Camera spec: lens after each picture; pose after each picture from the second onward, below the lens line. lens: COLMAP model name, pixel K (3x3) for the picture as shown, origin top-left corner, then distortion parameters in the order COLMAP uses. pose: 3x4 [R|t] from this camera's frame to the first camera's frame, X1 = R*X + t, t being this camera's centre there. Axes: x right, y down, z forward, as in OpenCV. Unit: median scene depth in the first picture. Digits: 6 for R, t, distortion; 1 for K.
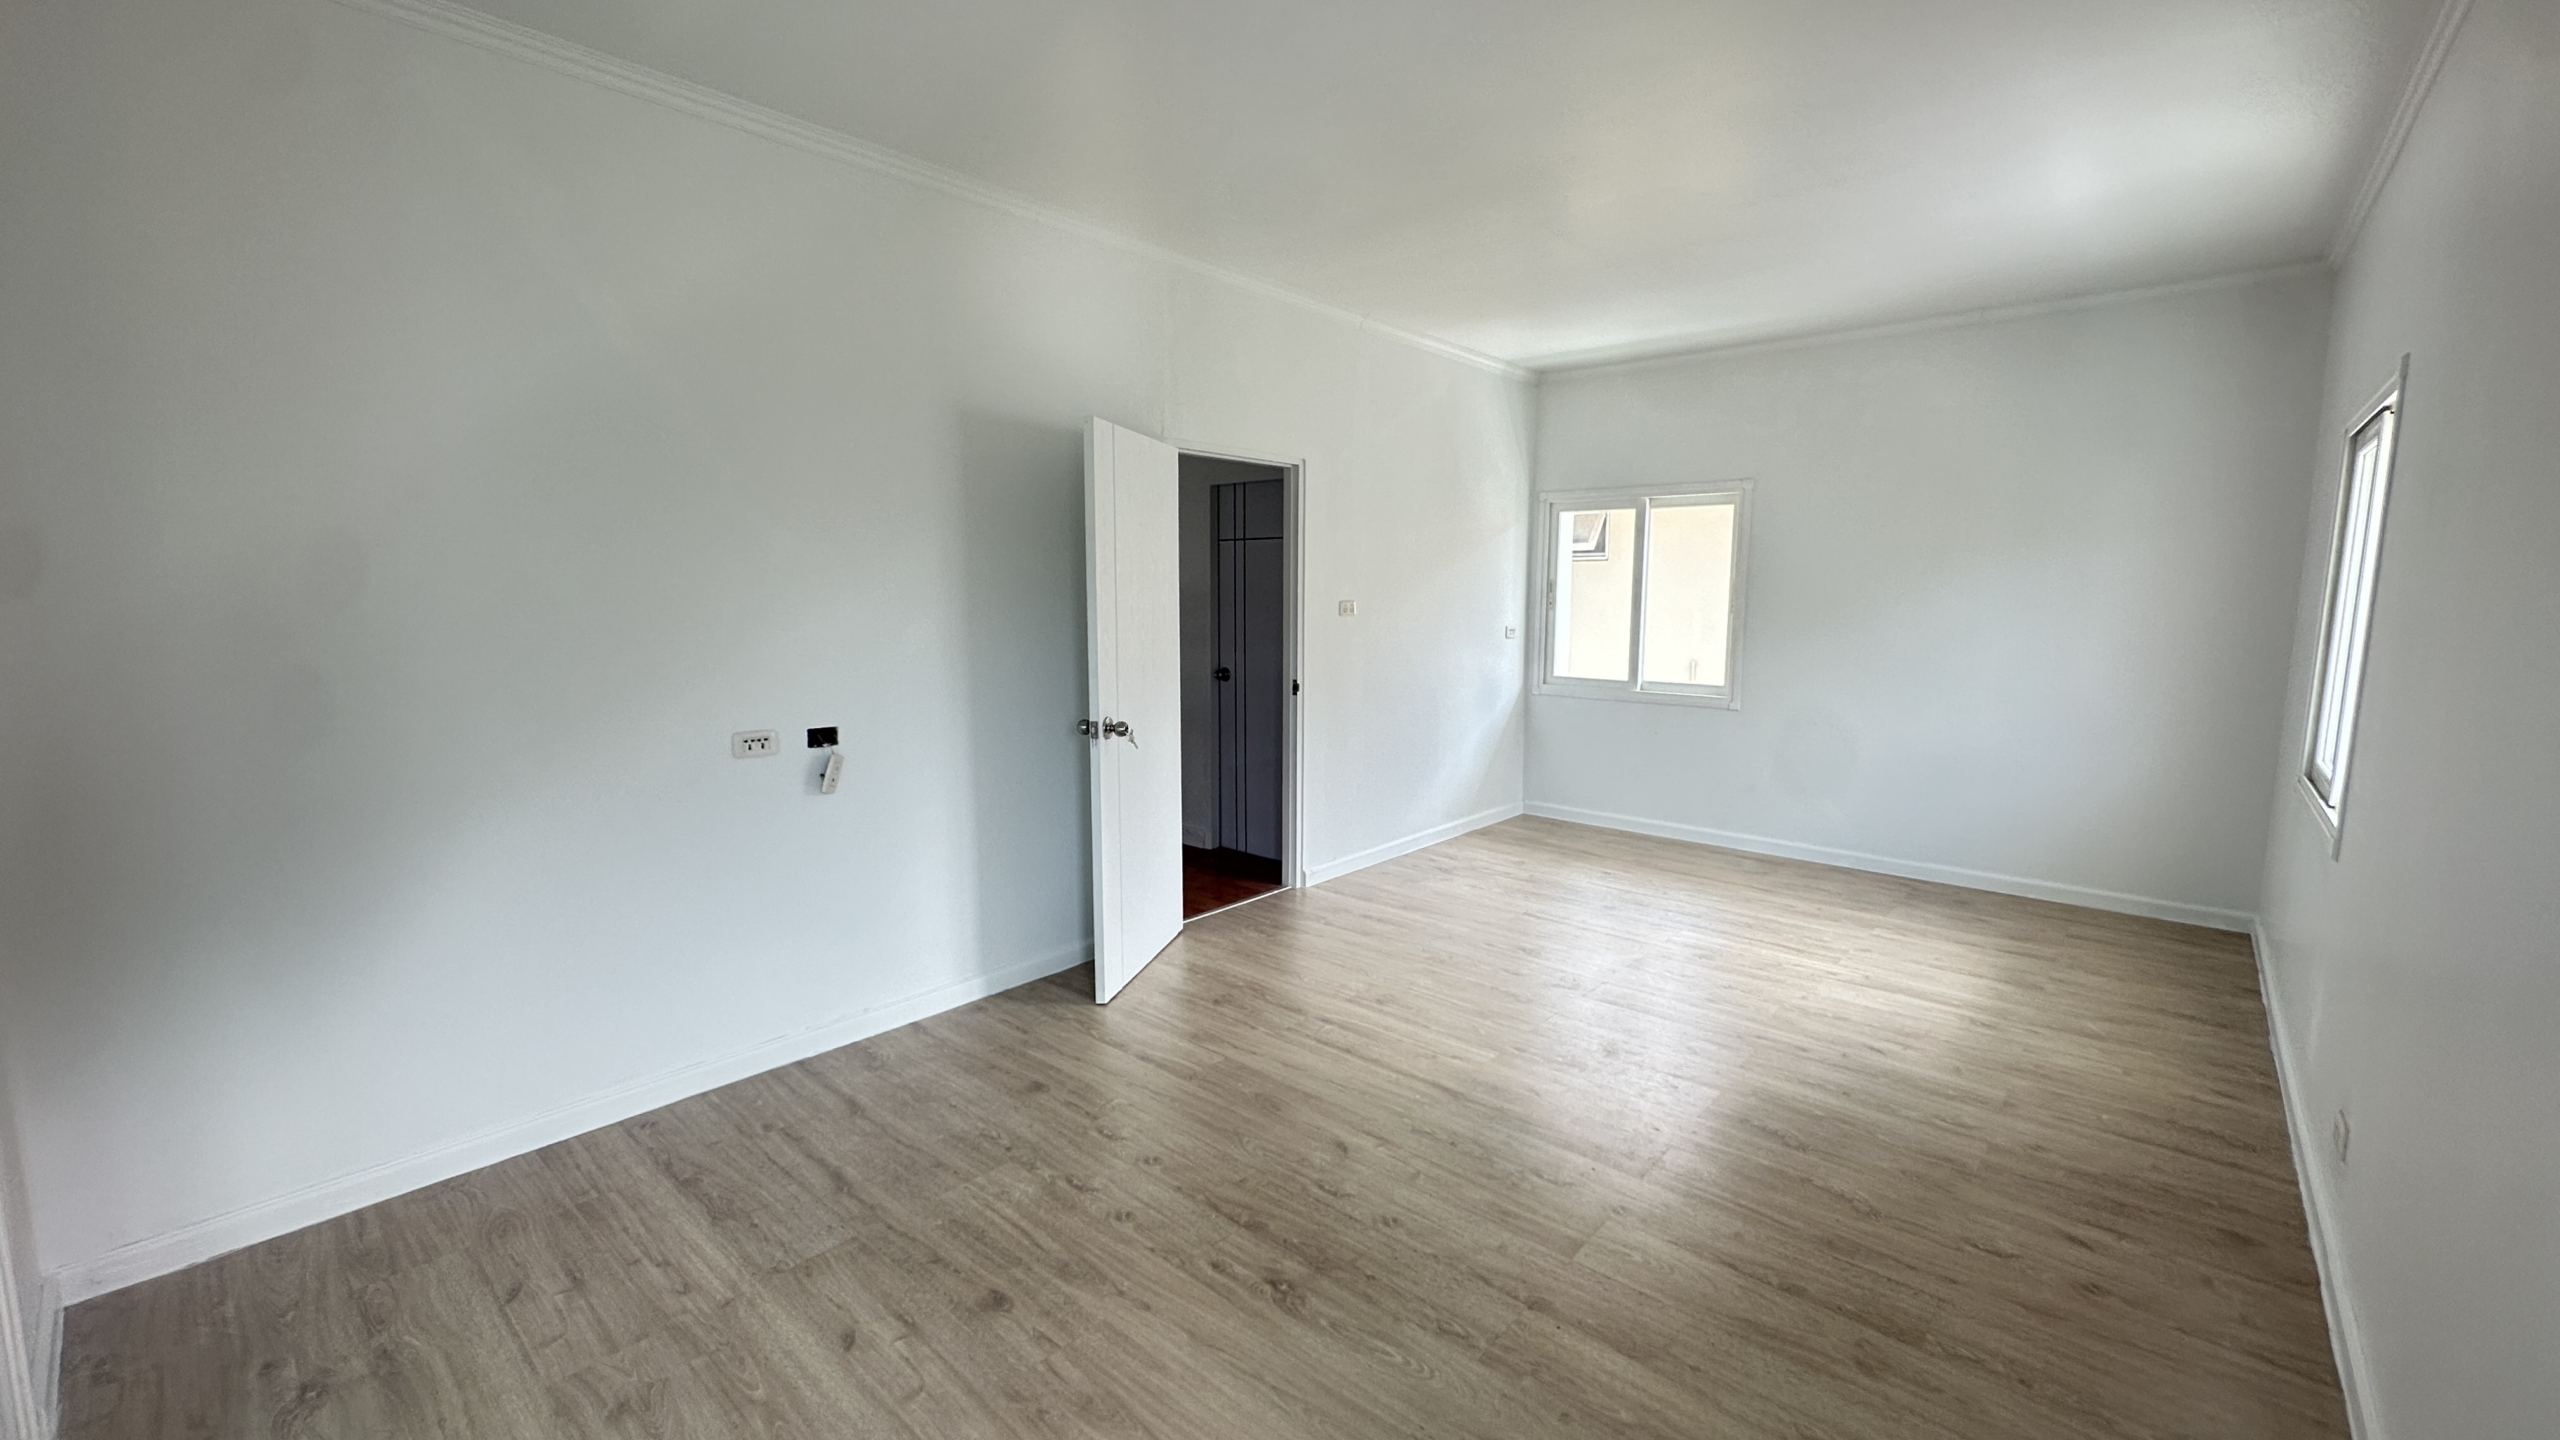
lens RADIAL K [[1016.9, 0, 1280.0], [0, 1016.9, 720.0], [0, 0, 1]] dist [-0.000817, -0.000064]
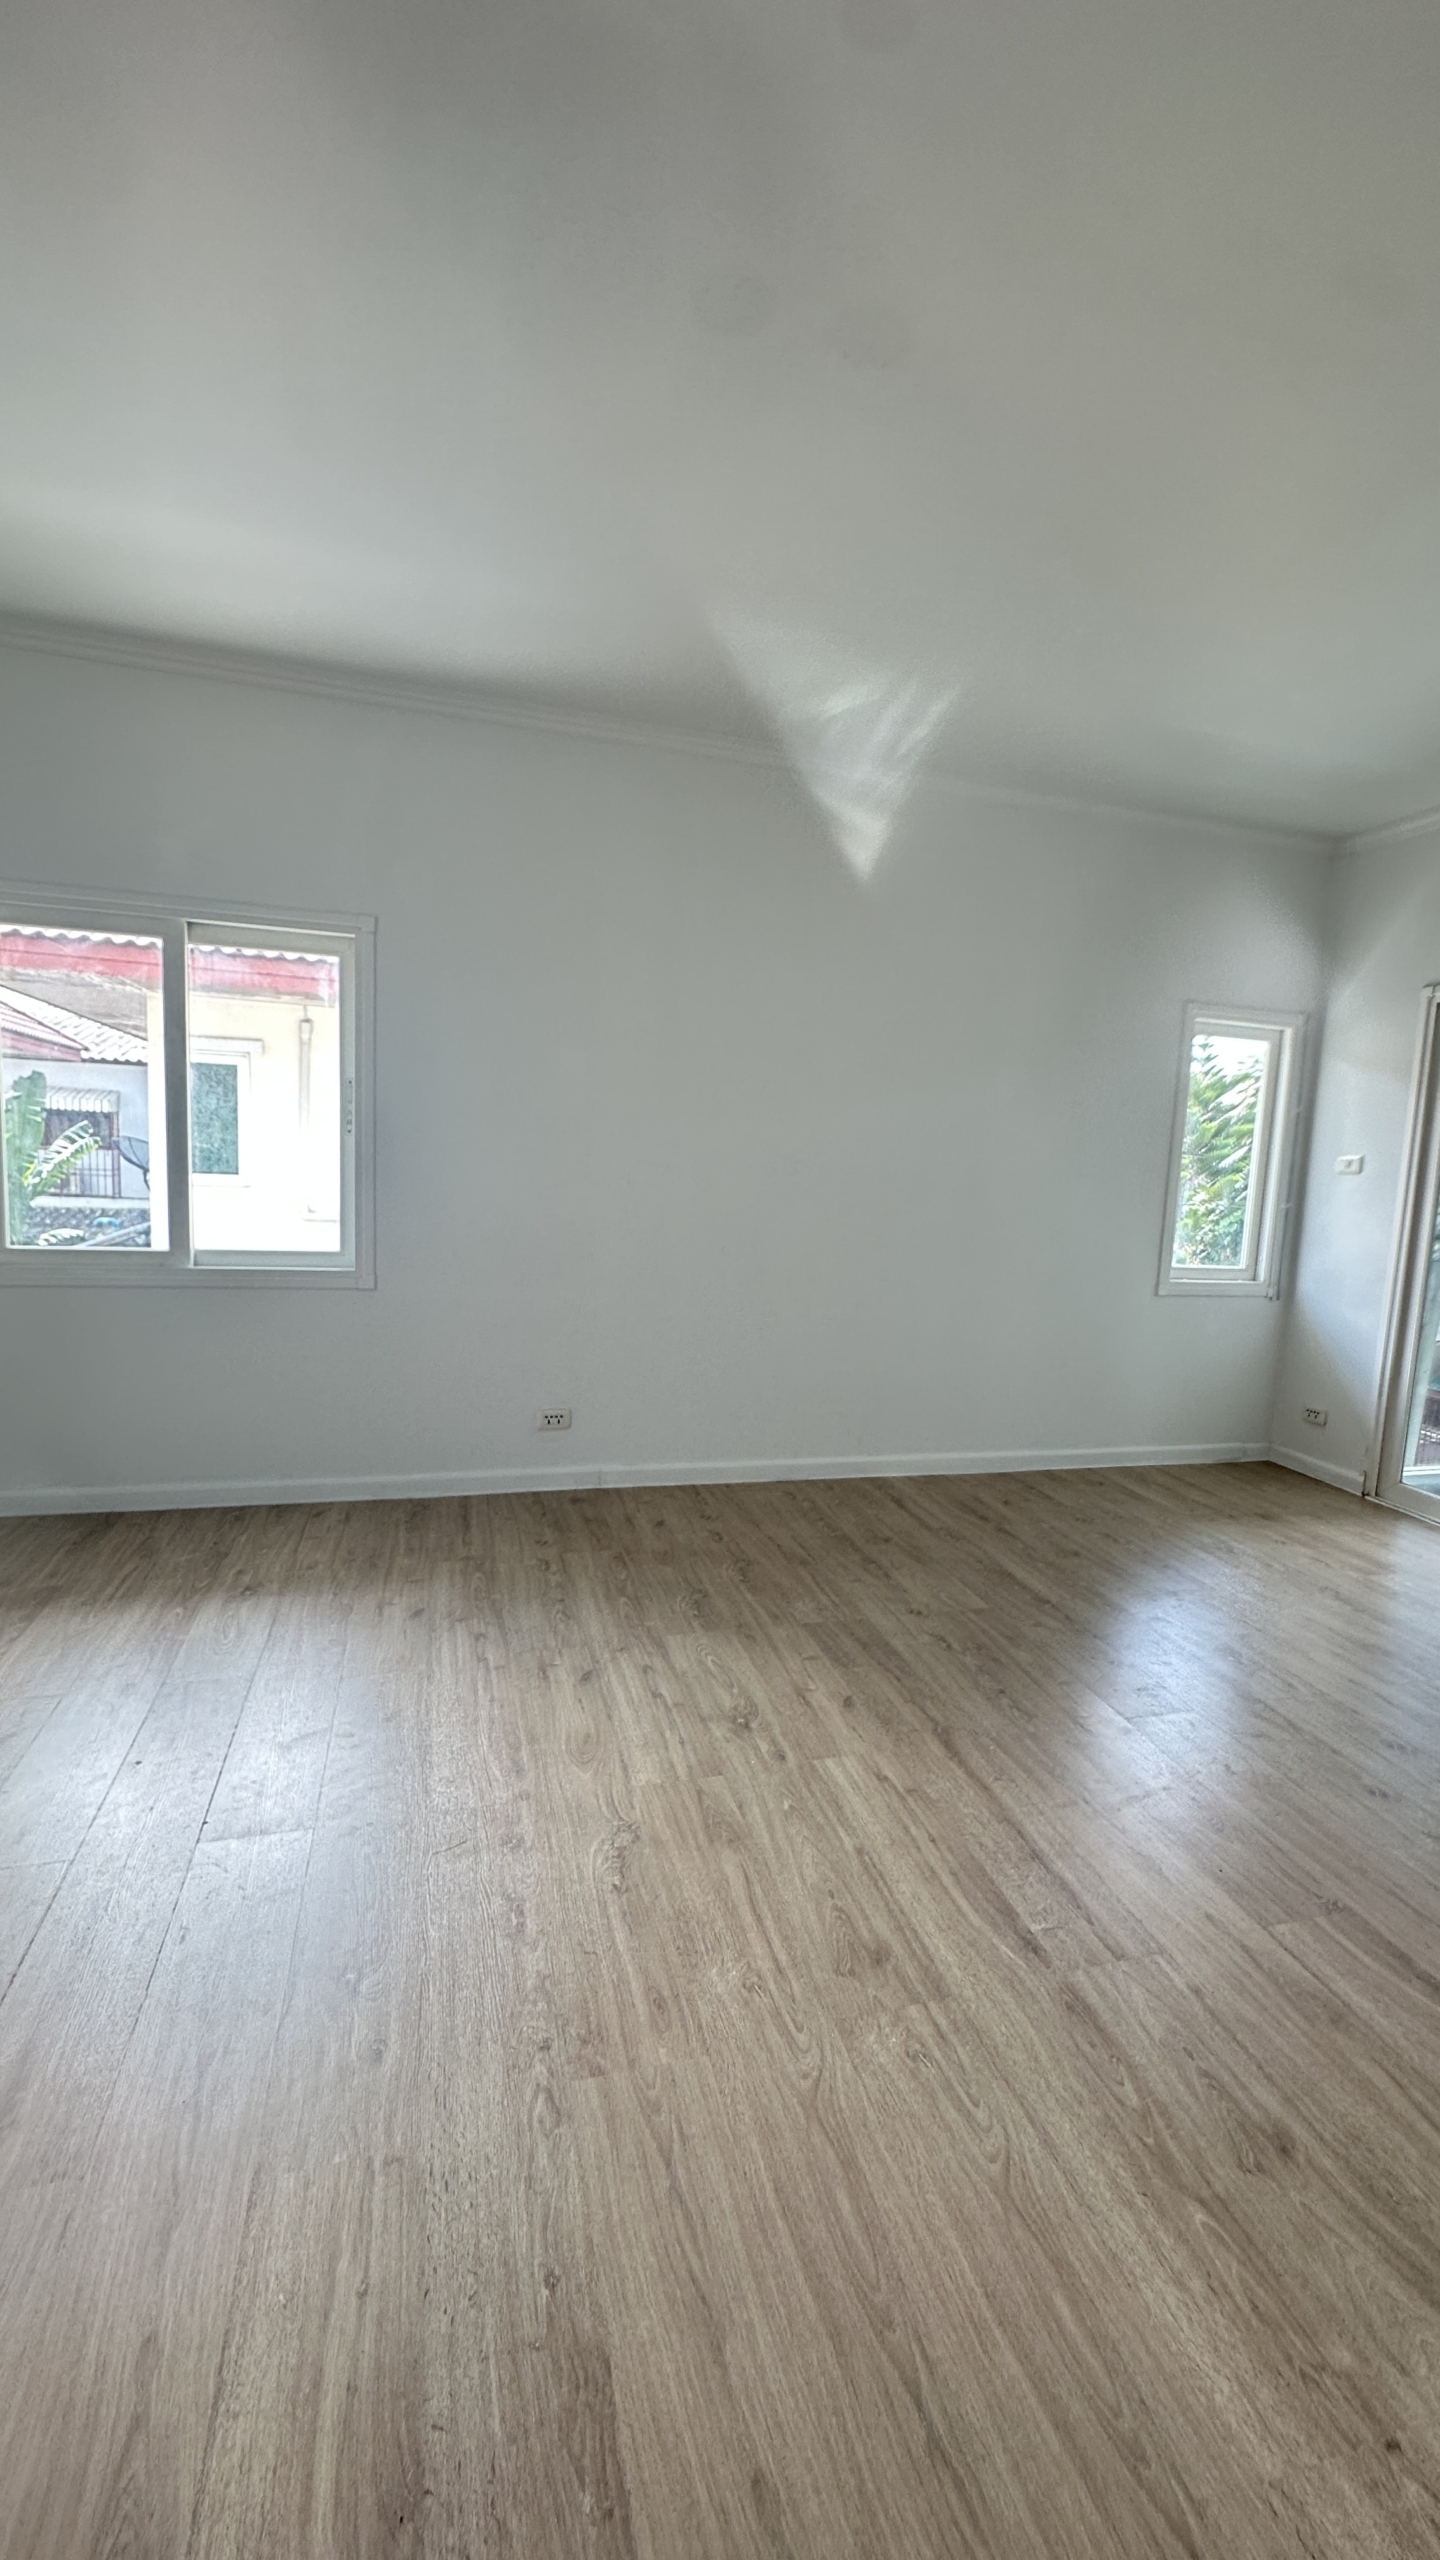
lens RADIAL K [[1016.9, 0, 720.0], [0, 1016.9, 1280.0], [0, 0, 1]] dist [-0.000817, -0.000064]
pose [[-0.836903, -0.106826, 0.536826, -0.061354], [0.022093, 0.973377, 0.228142, -0.140855], [-0.546906, 0.202793, -0.812262, 1.489920]]
